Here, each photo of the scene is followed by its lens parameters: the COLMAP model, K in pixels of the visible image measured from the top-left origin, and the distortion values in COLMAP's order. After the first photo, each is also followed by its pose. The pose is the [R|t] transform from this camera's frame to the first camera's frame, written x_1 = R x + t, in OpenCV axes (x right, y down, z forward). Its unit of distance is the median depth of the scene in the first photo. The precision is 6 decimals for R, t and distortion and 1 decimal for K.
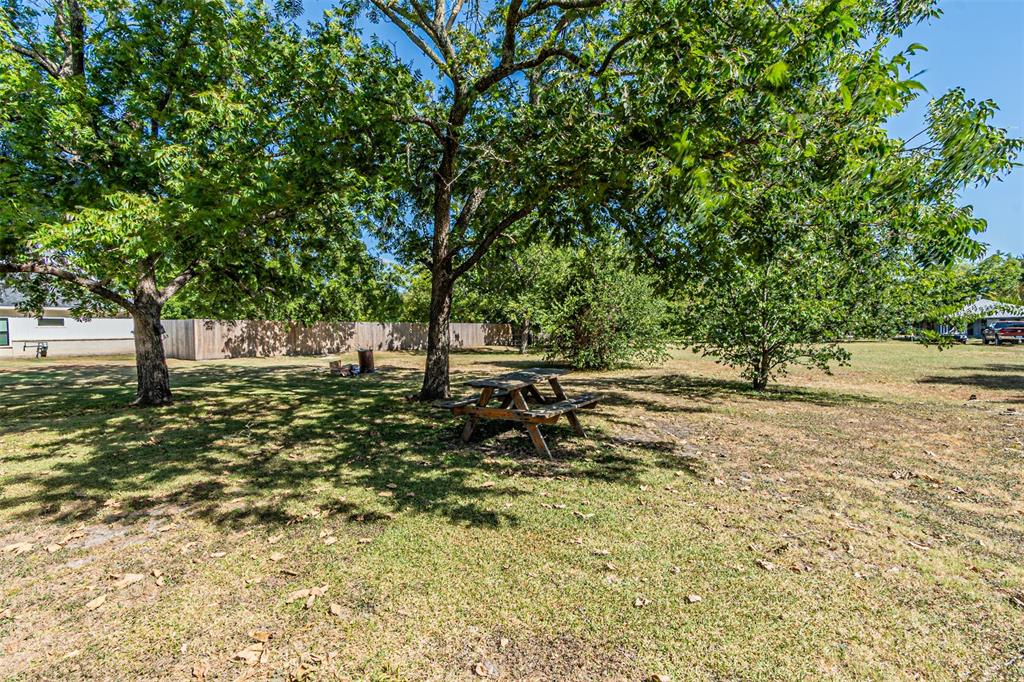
lens RADIAL K [[449.4, 0, 511.1], [0, 449.4, 339.2], [0, 0, 1]] dist [0.002280, -0.000901]
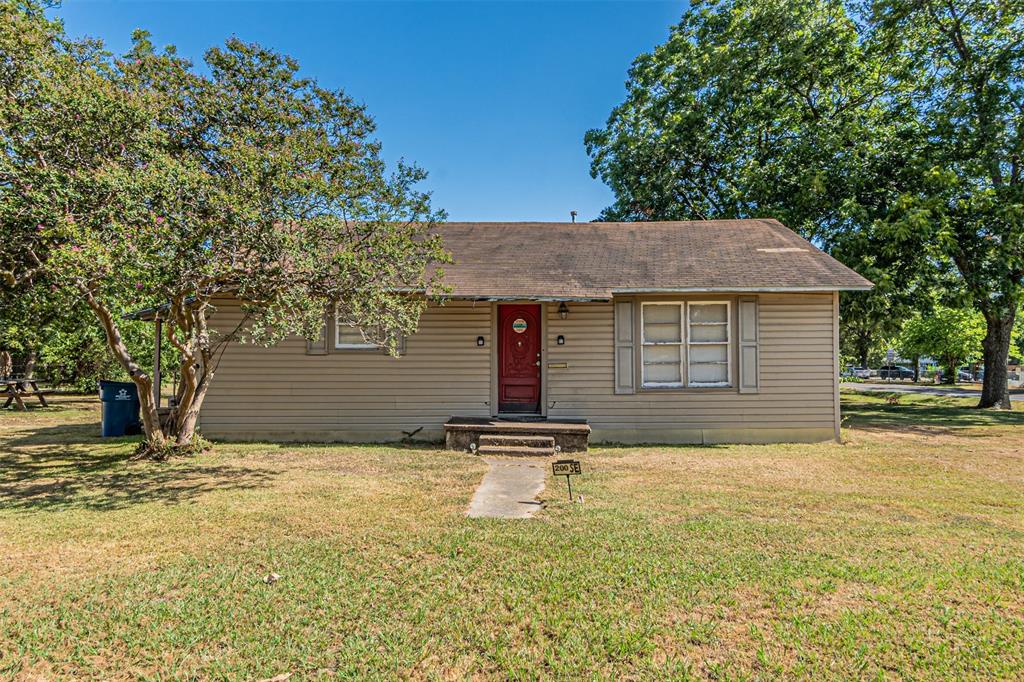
lens RADIAL K [[689.7, 0, 515.7], [0, 689.7, 344.7], [0, 0, 1]] dist [0.008288, 0.004386]
pose [[0.808549, 0.032728, 0.587517, 0.000270], [-0.004430, 0.998762, -0.049539, 0.025655], [-0.588412, 0.037452, 0.807694, -1.244270]]
